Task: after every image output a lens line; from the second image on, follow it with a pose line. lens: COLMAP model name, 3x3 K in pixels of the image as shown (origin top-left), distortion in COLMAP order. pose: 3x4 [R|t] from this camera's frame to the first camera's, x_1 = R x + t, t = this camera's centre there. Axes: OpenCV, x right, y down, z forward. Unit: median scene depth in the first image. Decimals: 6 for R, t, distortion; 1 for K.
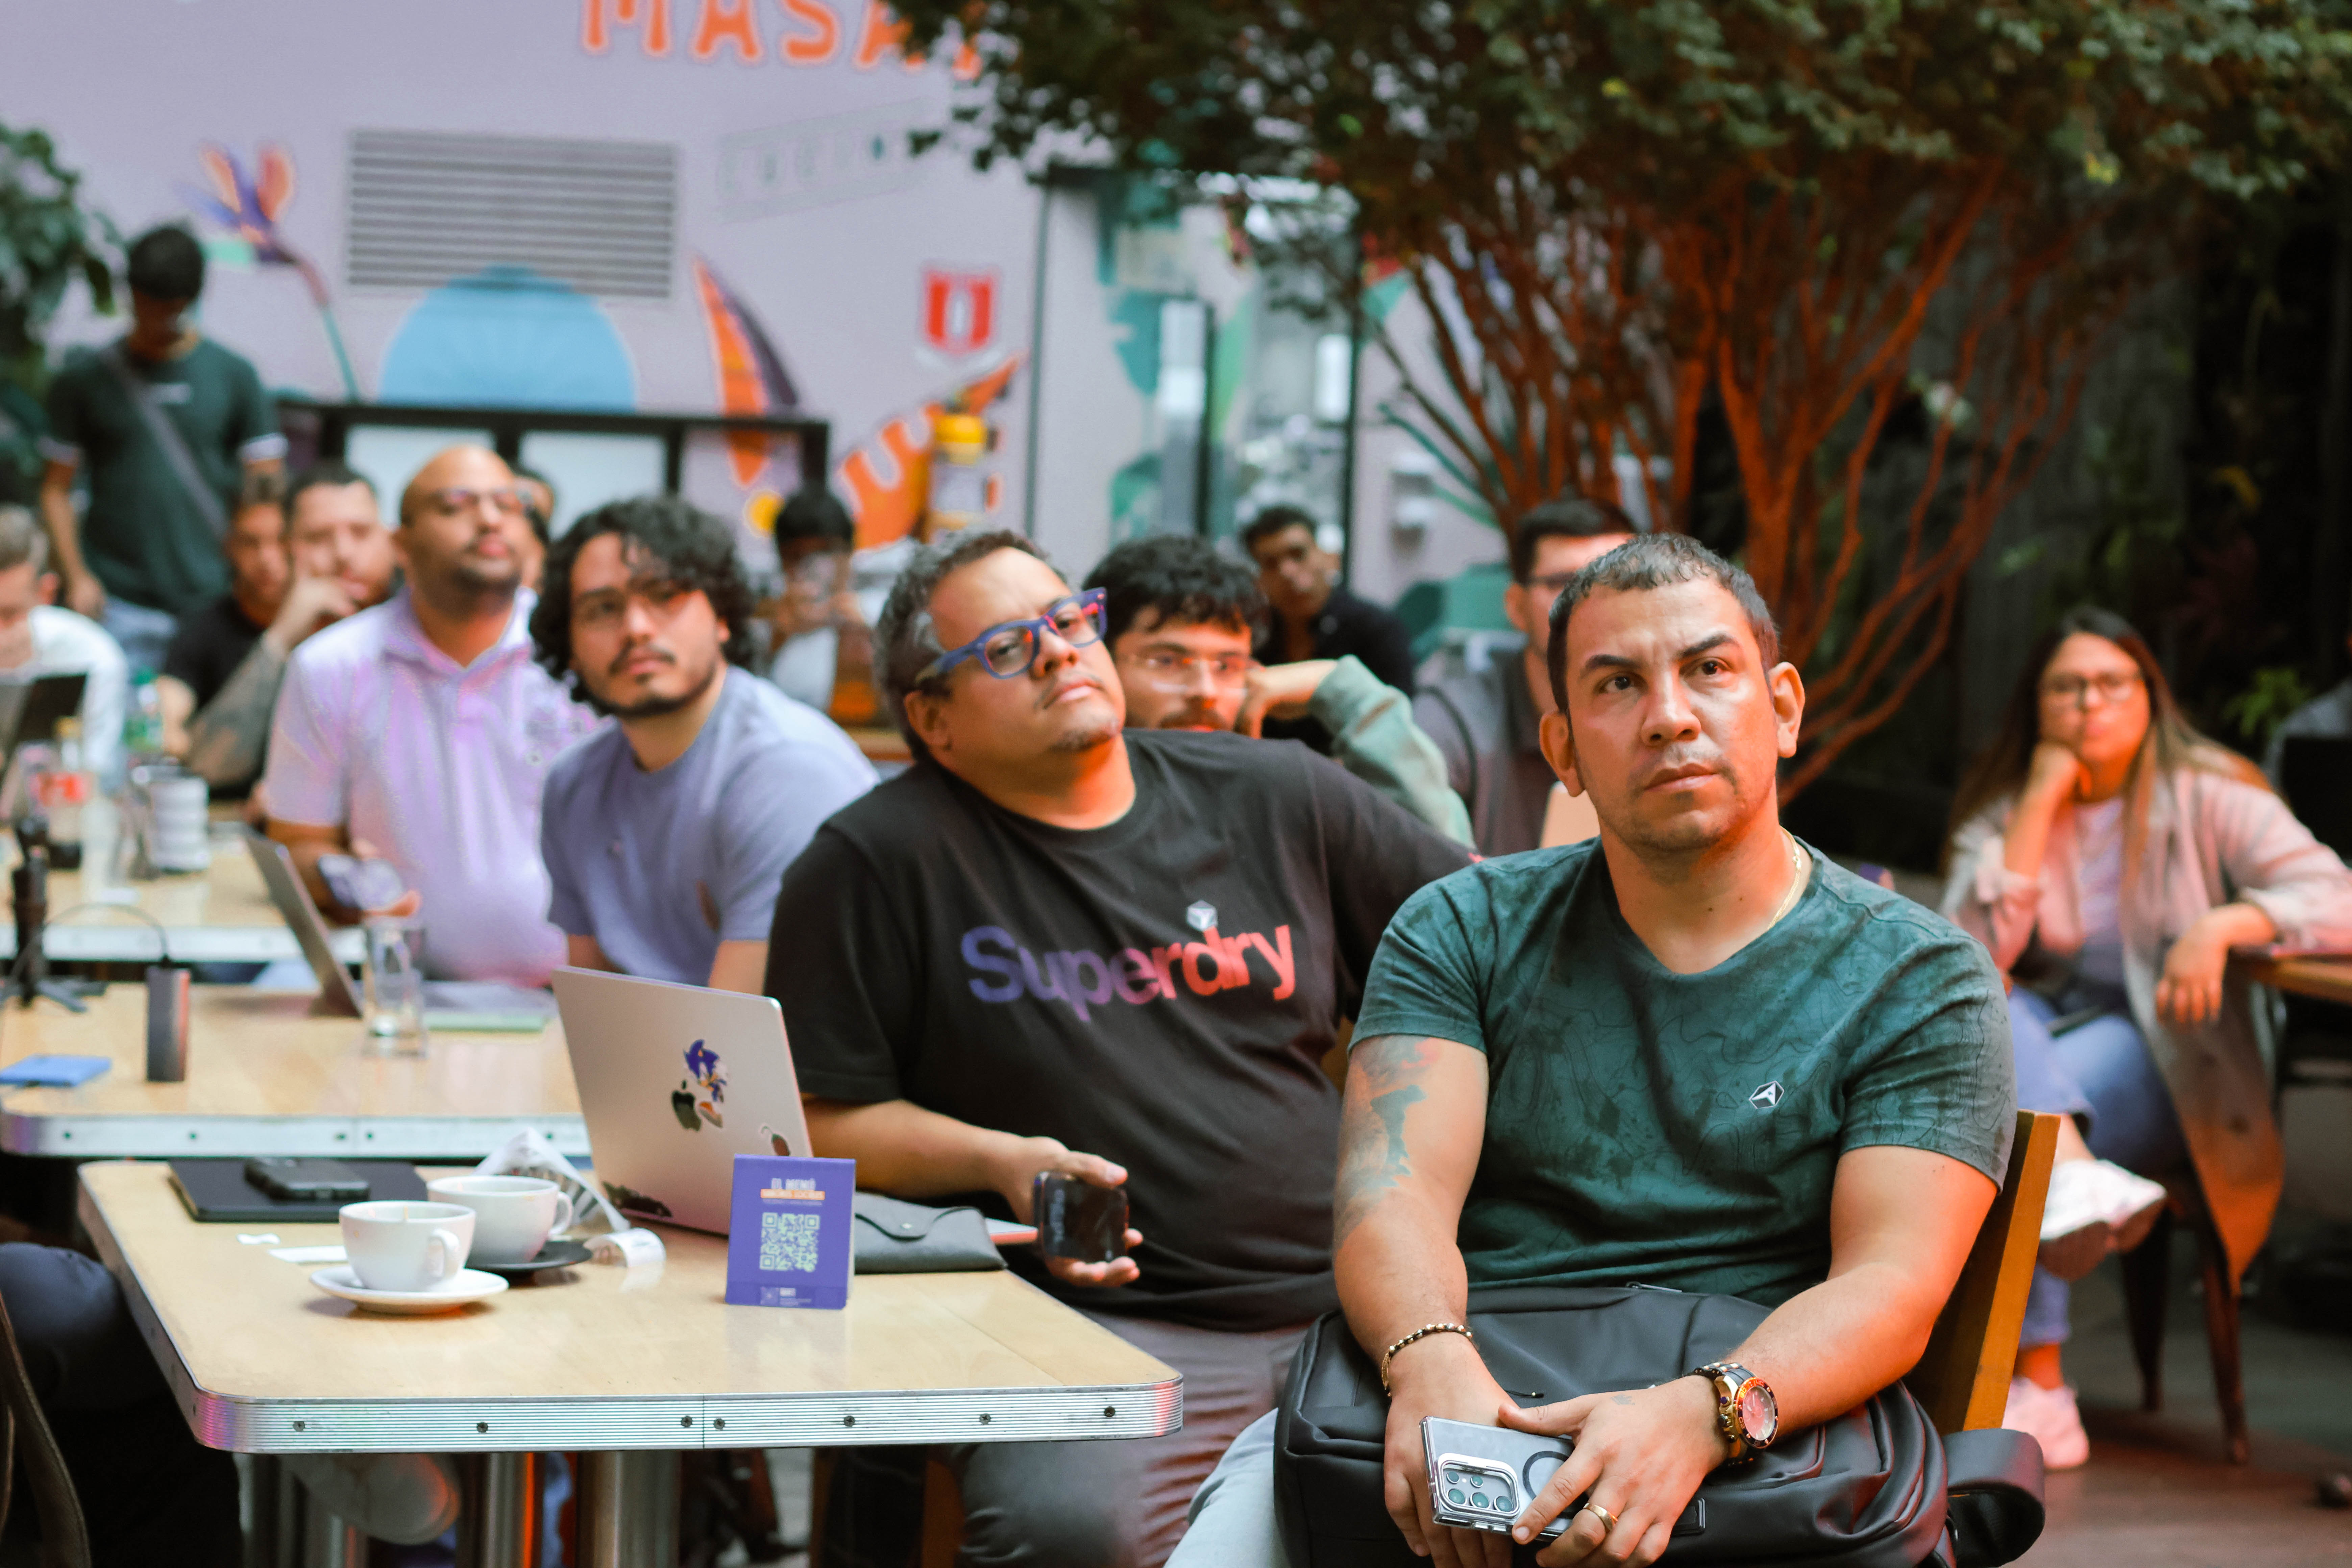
lens RADIAL K [[5549.5, 0, 1176.0], [0, 5549.5, 784.0], [0, 0, 1]] dist [-0.097339, -0.419480]
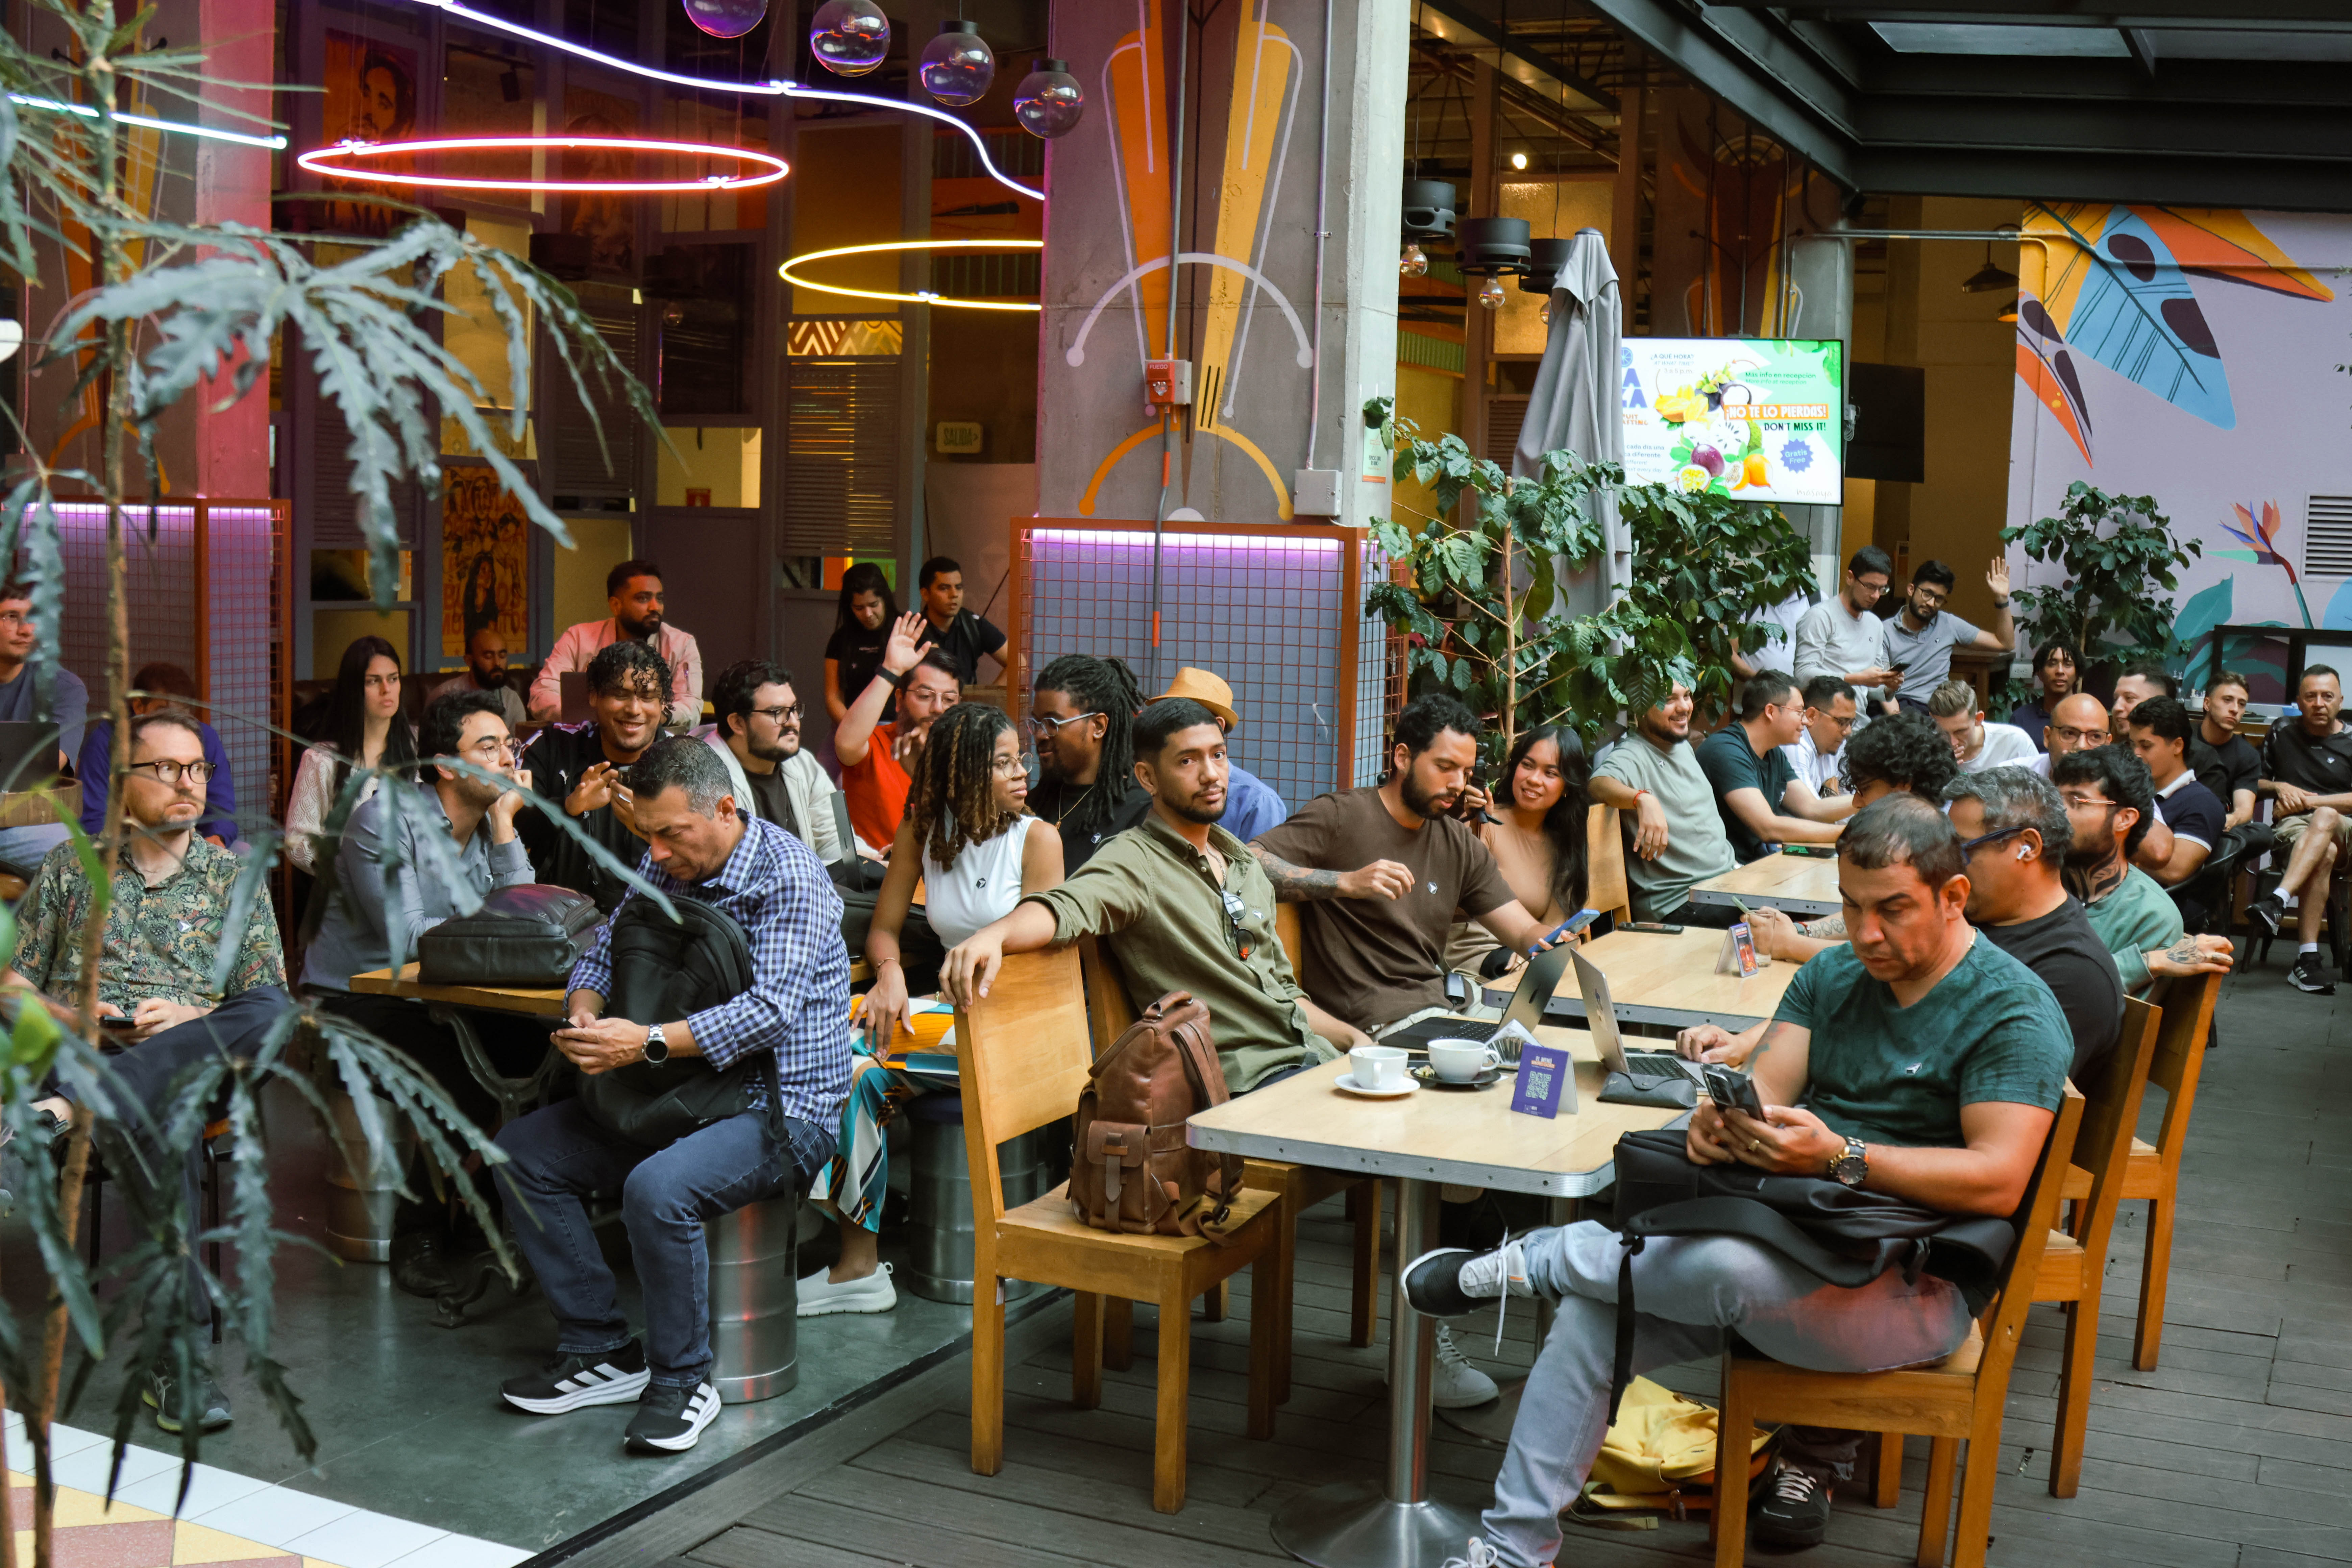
lens RADIAL K [[2597.8, 0, 1222.9], [0, 2597.8, 798.9], [0, 0, 1]] dist [-0.117569, 0.093907]
pose [[0.748269, 0.050962, -0.661435, 0.276390], [-0.042079, 0.998683, 0.029343, -0.030248], [0.662060, 0.005876, 0.749428, 0.078500]]
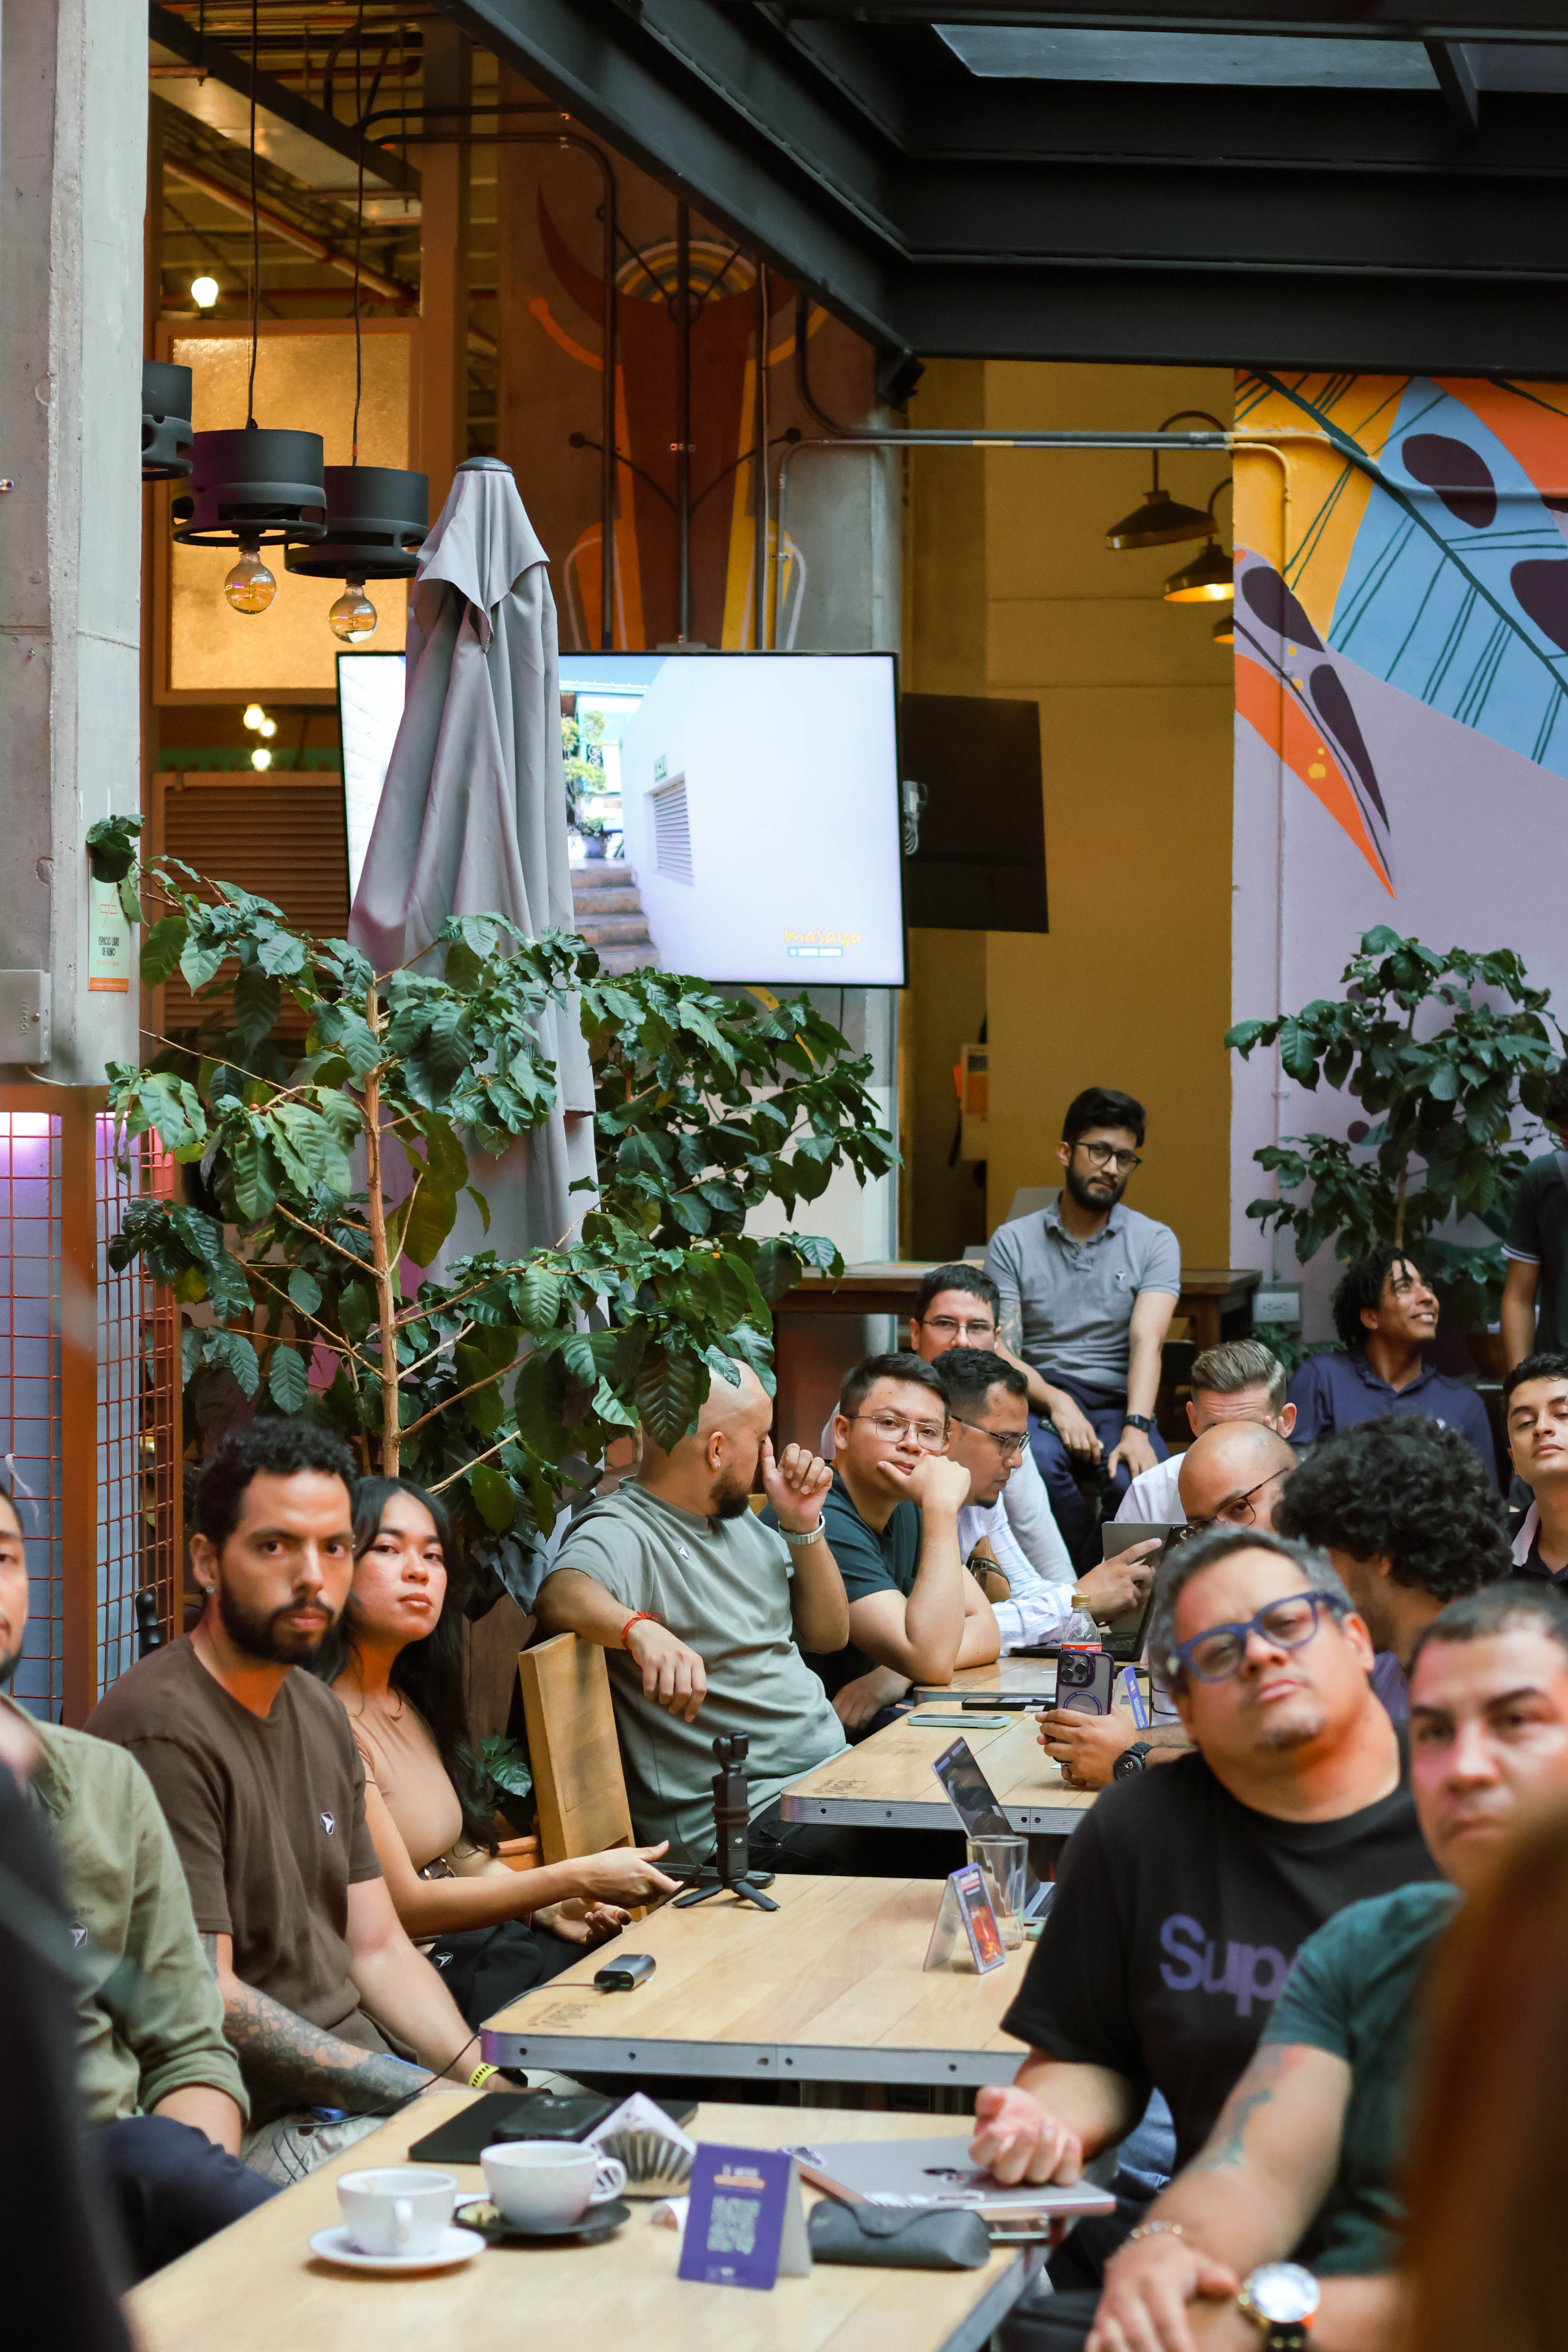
lens RADIAL K [[5549.5, 0, 708.8], [0, 5549.5, 1143.1], [0, 0, 1]] dist [-0.097339, -0.419480]
pose [[0.881536, -0.028376, -0.471263, 0.241749], [0.001850, 0.998392, -0.056655, -0.037389], [0.472113, 0.049072, 0.880171, 0.013566]]
